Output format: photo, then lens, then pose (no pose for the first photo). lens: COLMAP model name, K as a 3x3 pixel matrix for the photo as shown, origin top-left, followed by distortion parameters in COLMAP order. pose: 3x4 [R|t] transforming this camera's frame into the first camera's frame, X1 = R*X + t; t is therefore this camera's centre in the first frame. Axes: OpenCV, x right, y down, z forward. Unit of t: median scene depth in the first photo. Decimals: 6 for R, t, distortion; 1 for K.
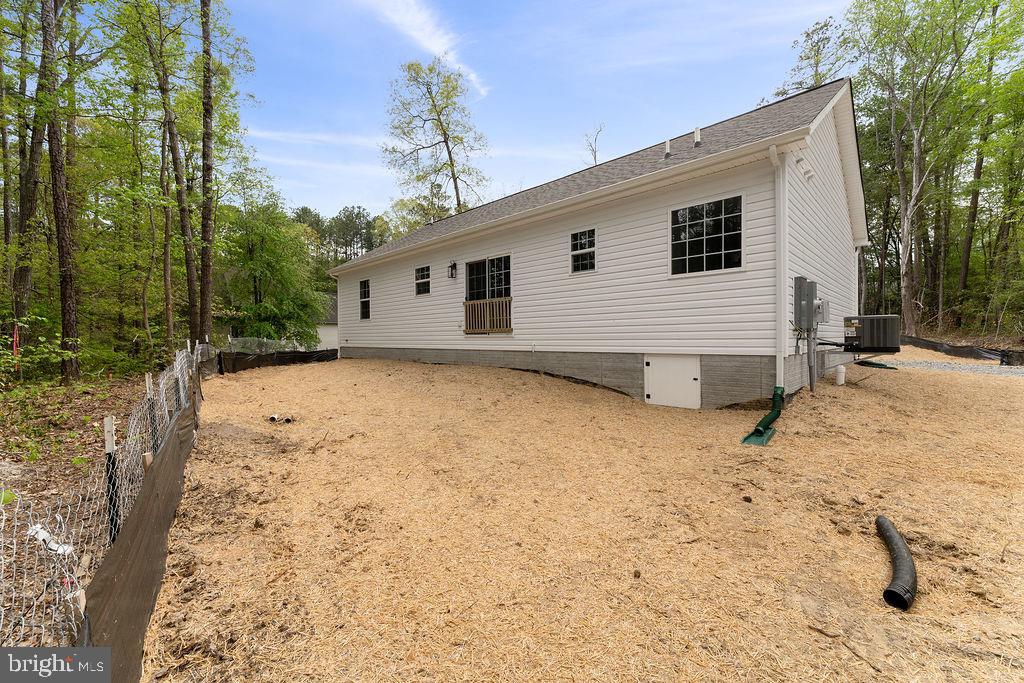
lens RADIAL K [[419.1, 0, 505.3], [0, 419.1, 343.7], [0, 0, 1]] dist [0.003947, -0.000496]
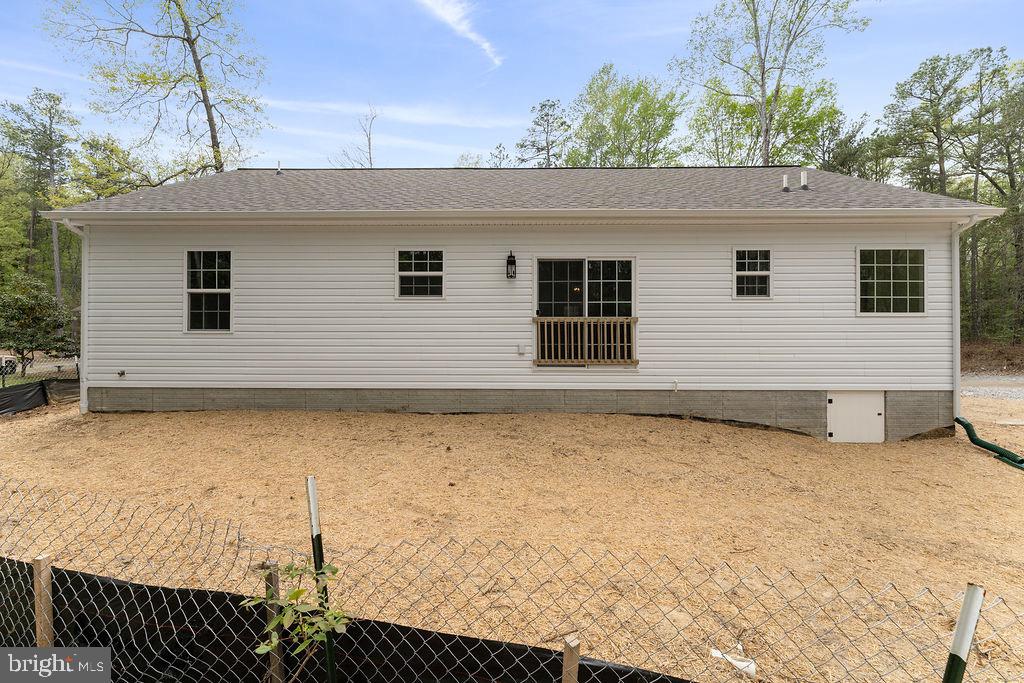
lens RADIAL K [[419.1, 0, 535.5], [0, 419.1, 346.2], [0, 0, 1]] dist [0.003947, -0.000496]
pose [[0.714236, 0.009936, 0.699834, -0.694769], [0.002050, 0.999865, -0.016288, -0.054182], [-0.699902, 0.013068, 0.714120, 0.659451]]
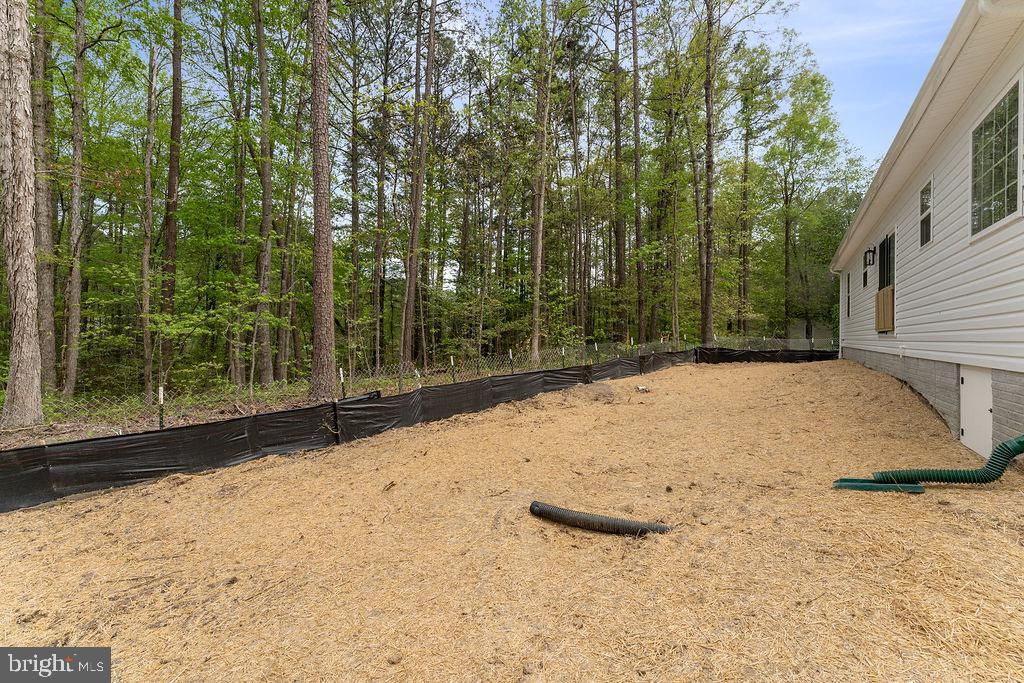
lens RADIAL K [[419.1, 0, 509.2], [0, 419.1, 337.8], [0, 0, 1]] dist [0.003947, -0.000496]
pose [[0.196207, 0.005287, -0.980548, 0.691538], [-0.016411, 0.999863, 0.002107, -0.005371], [0.980425, 0.015678, 0.196267, 0.177448]]
